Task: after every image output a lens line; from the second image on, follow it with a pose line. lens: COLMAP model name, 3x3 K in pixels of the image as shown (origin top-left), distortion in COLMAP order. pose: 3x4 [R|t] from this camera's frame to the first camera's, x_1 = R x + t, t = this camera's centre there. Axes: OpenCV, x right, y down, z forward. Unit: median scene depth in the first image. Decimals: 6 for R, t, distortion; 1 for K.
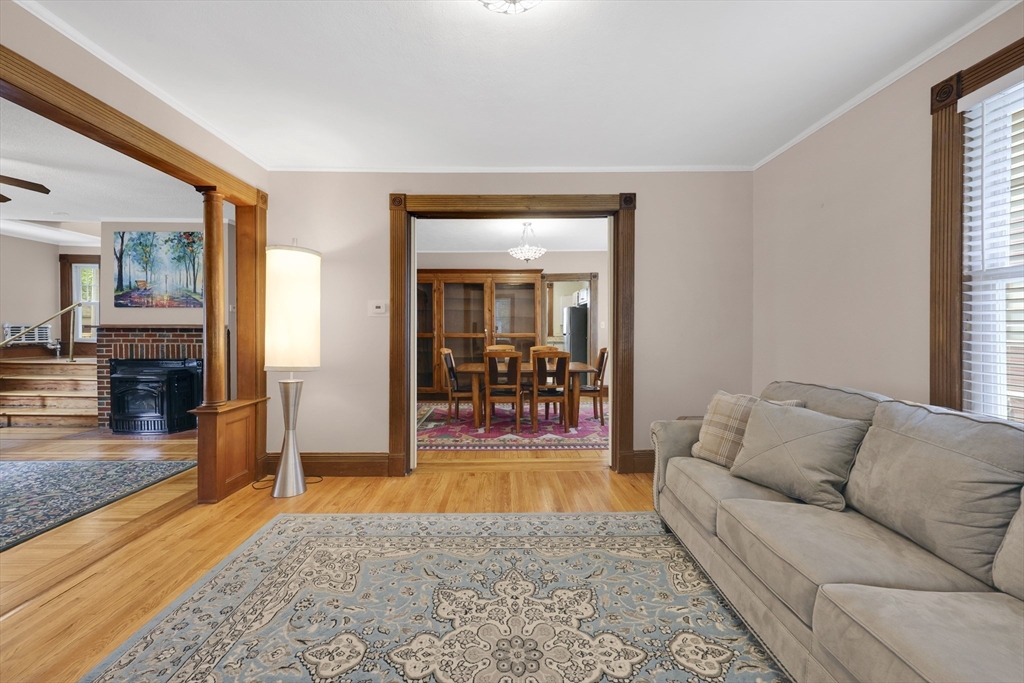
lens RADIAL K [[414.4, 0, 503.0], [0, 414.4, 333.6], [0, 0, 1]] dist [-0.006070, 0.001961]
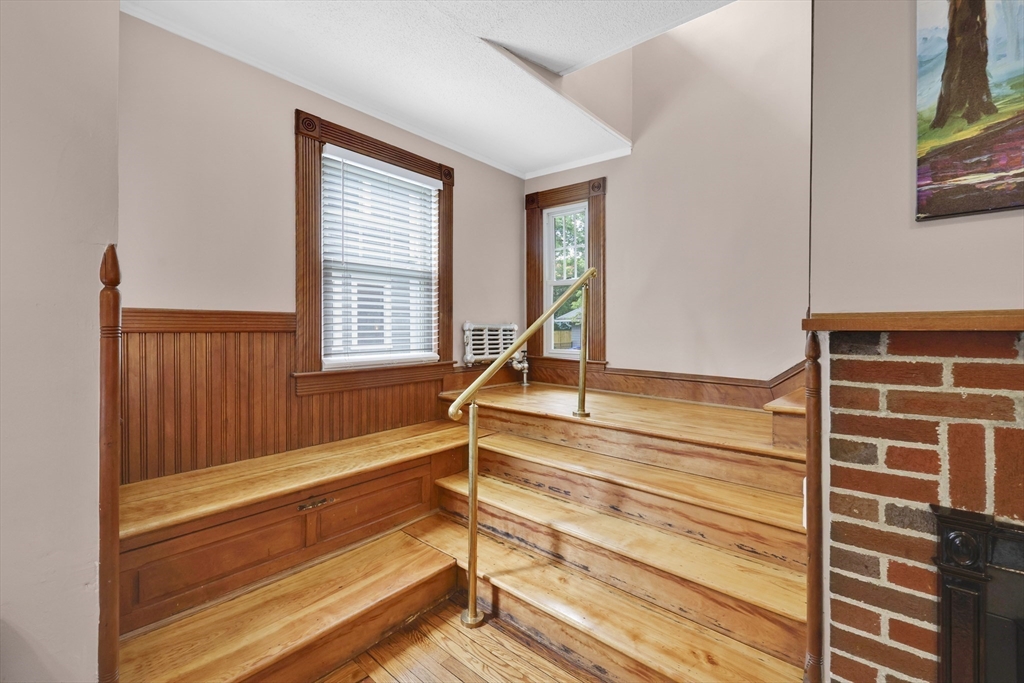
lens RADIAL K [[420.7, 0, 504.3], [0, 420.7, 339.8], [0, 0, 1]] dist [0.000116, 0.000410]
pose [[0.753457, 0.015625, -0.657312, -1.364880], [-0.012277, 0.999878, 0.009695, -0.012848], [0.657383, 0.000765, 0.753556, 1.050017]]
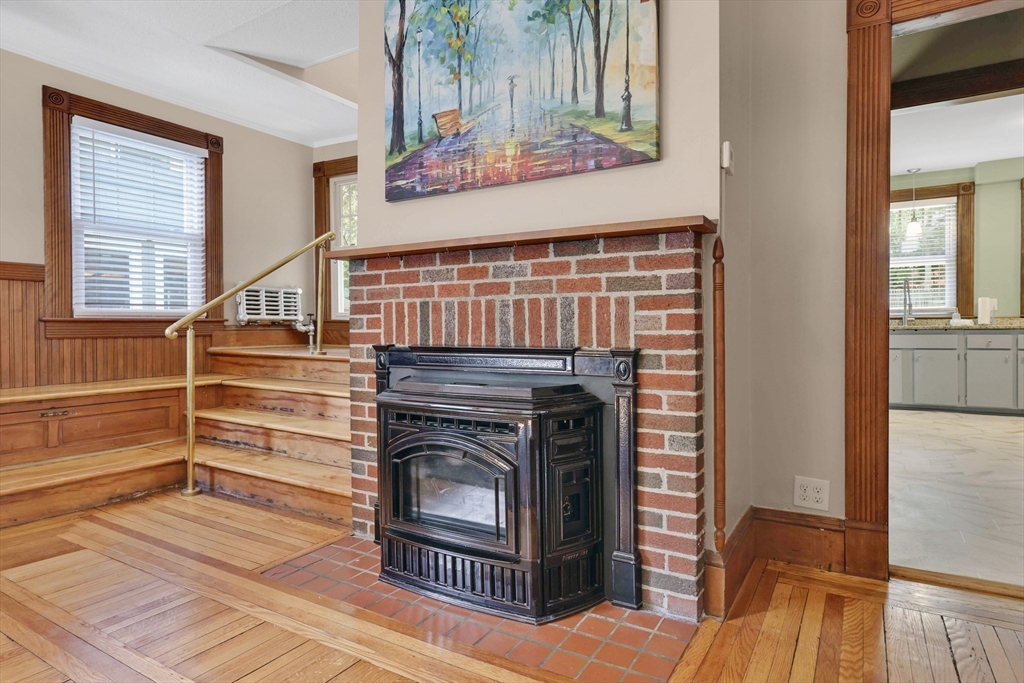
lens RADIAL K [[542.6, 0, 512.3], [0, 542.6, 336.5], [0, 0, 1]] dist [-0.004775, 0.000707]
pose [[0.864032, 0.003900, -0.503421, -0.871426], [-0.001345, 0.999984, 0.005438, 0.071986], [0.503435, -0.004021, 0.864024, 0.927120]]
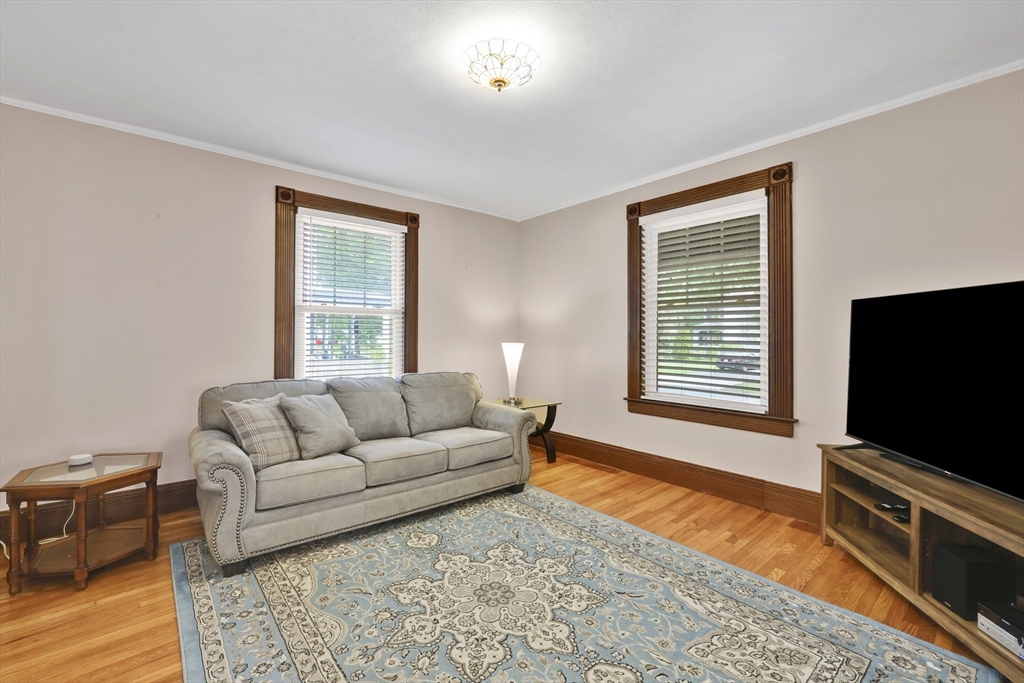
lens RADIAL K [[414.4, 0, 506.0], [0, 414.4, 339.4], [0, 0, 1]] dist [-0.006070, 0.001961]
pose [[-0.646510, -0.005142, 0.762888, -0.424618], [0.002427, 0.999958, 0.008798, -0.005697], [-0.762901, 0.007540, -0.646471, 0.797326]]
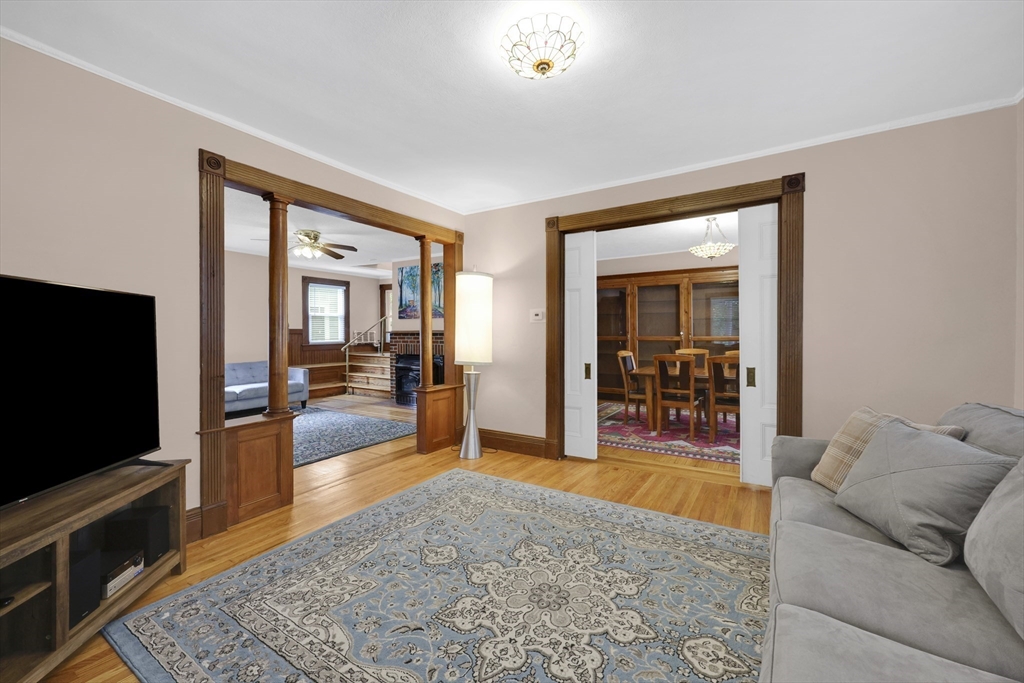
lens RADIAL K [[414.4, 0, 503.7], [0, 414.4, 337.8], [0, 0, 1]] dist [-0.006070, 0.001961]
pose [[0.836614, 0.001311, -0.547792, 0.268297], [0.000728, 0.999994, 0.003505, -0.002165], [0.547793, -0.003331, 0.836607, -0.050883]]
